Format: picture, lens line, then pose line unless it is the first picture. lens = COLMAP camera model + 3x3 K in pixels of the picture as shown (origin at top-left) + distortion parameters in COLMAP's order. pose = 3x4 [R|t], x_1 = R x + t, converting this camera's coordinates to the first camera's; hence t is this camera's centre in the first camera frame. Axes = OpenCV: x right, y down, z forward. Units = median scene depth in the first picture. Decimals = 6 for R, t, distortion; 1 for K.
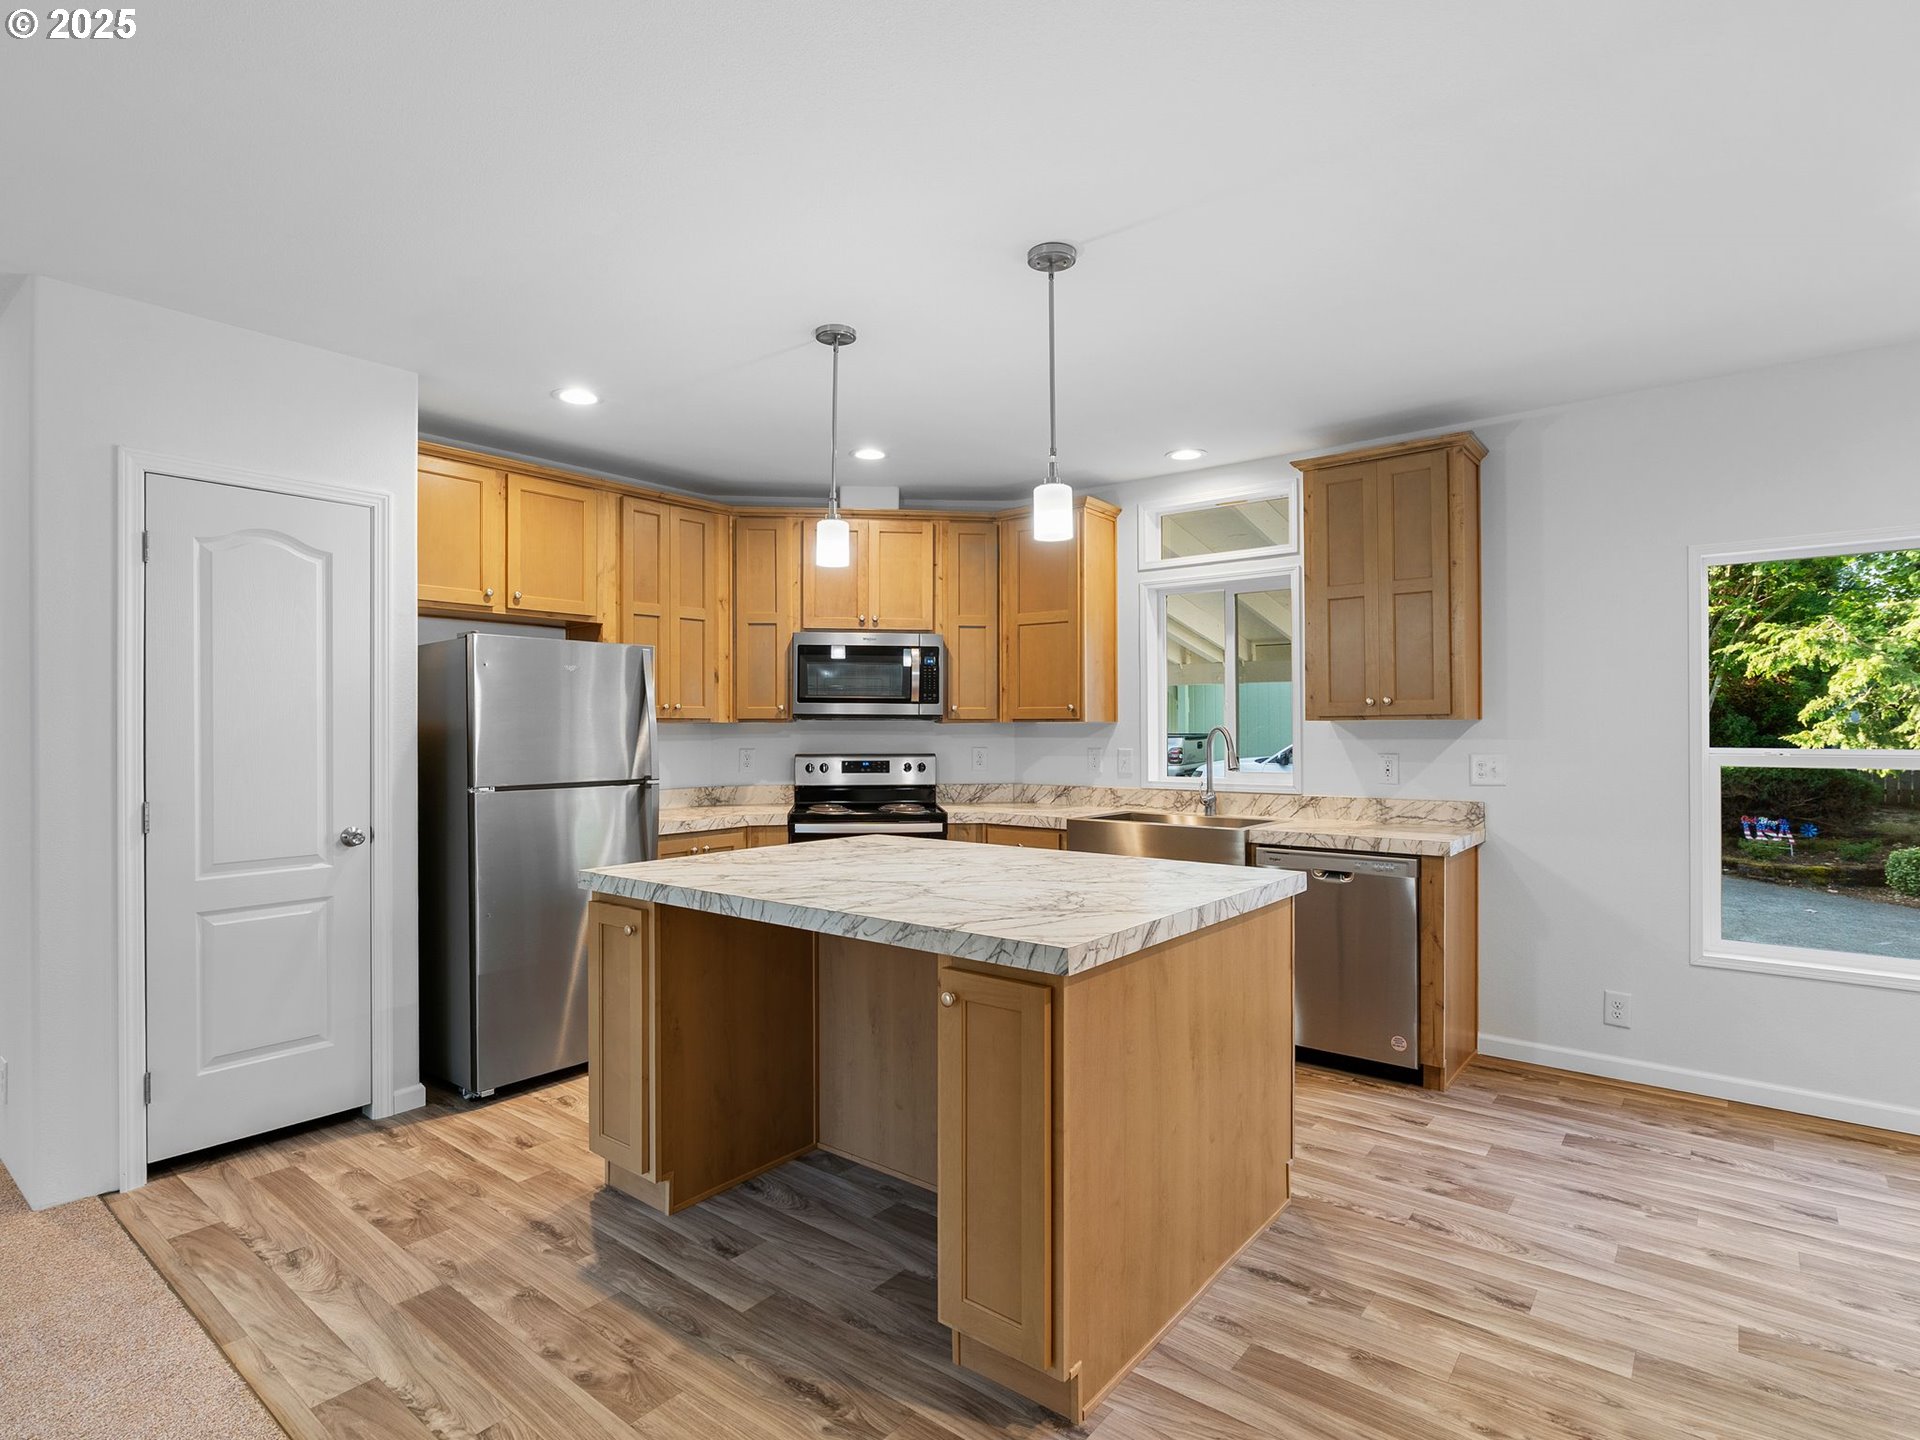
lens RADIAL K [[981.9, 0, 962.8], [0, 981.9, 729.5], [0, 0, 1]] dist [-0.006295, 0.003403]
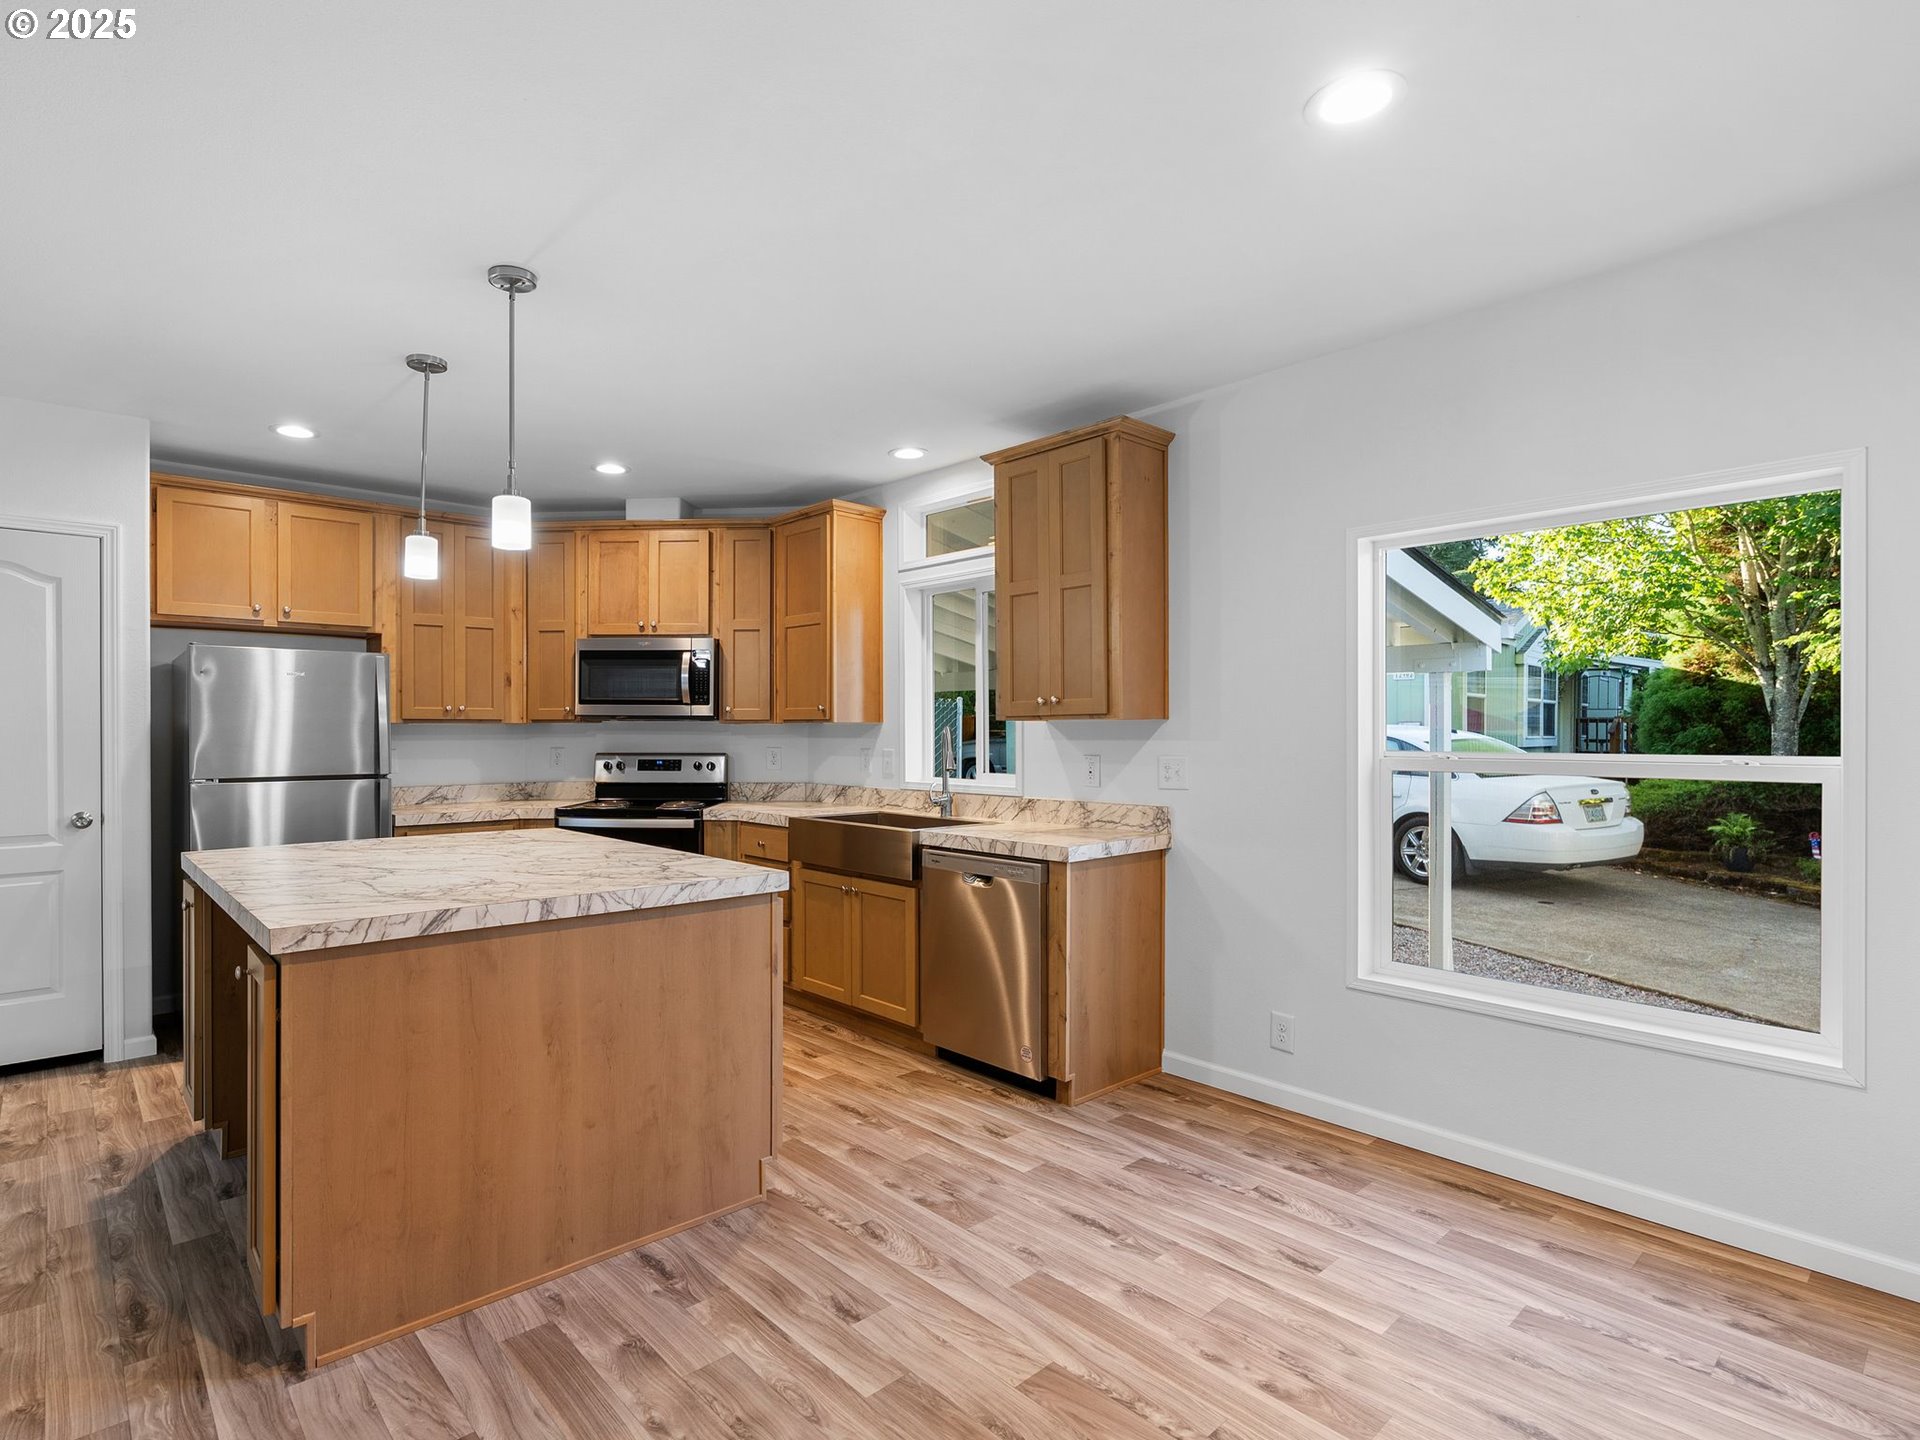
lens RADIAL K [[981.9, 0, 892.4], [0, 981.9, 732.2], [0, 0, 1]] dist [-0.006295, 0.003403]
pose [[0.984188, 0.002236, -0.177112, 0.452306], [-0.001885, 0.999996, 0.002150, 0.000507], [0.177116, -0.001782, 0.984188, 0.023383]]
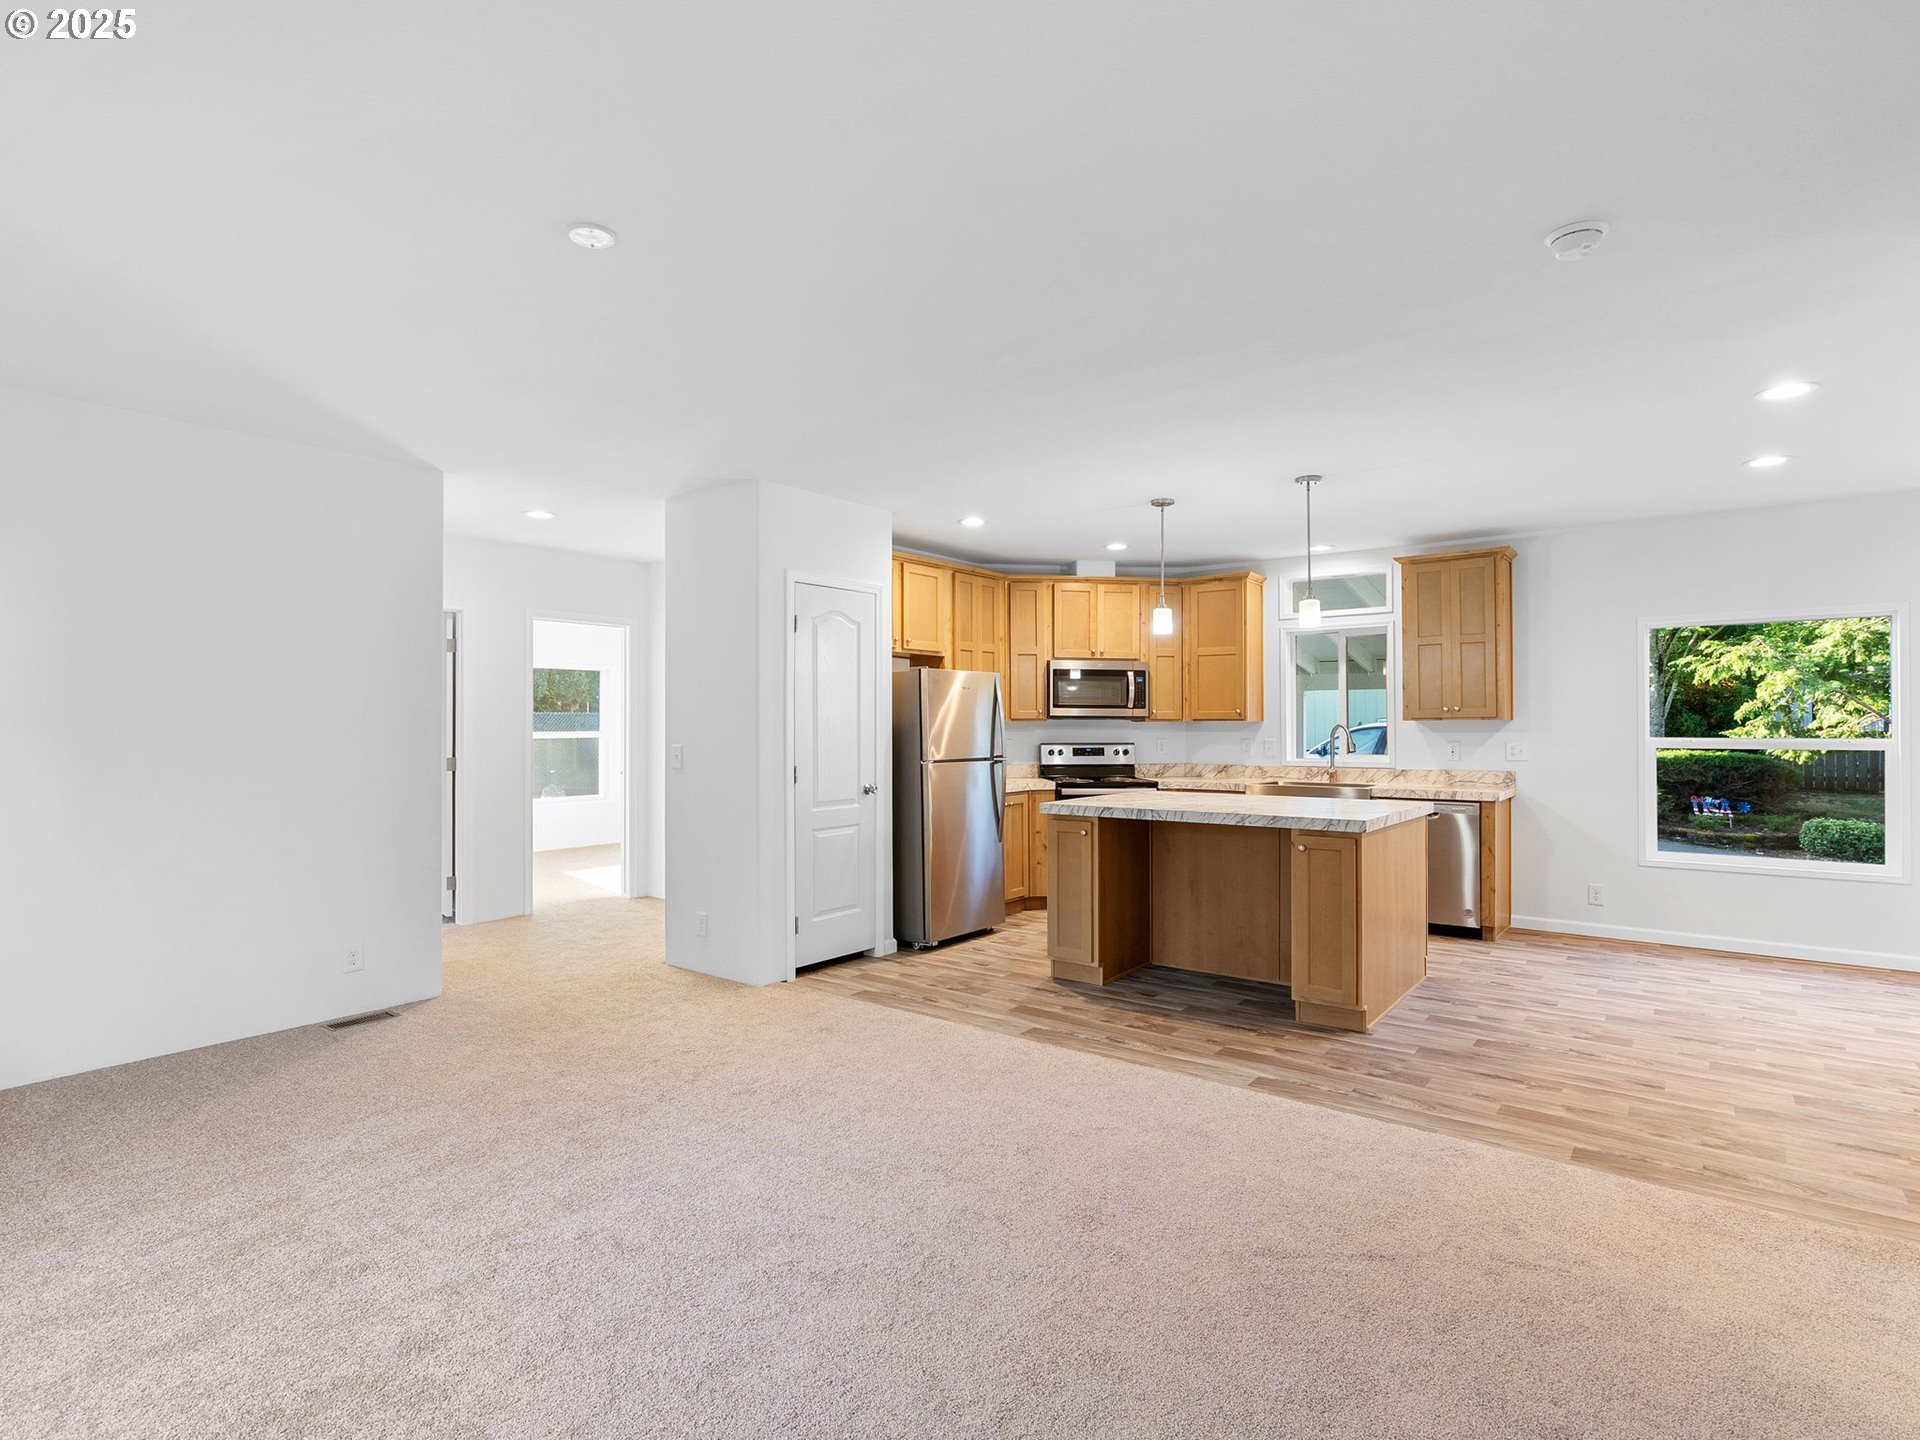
lens RADIAL K [[981.9, 0, 991.4], [0, 981.9, 717.9], [0, 0, 1]] dist [-0.006295, 0.003403]
pose [[0.999249, 0.000894, 0.038734, -0.405007], [-0.000580, 0.999967, -0.008126, 0.000022], [-0.038740, 0.008097, 0.999217, -0.599633]]
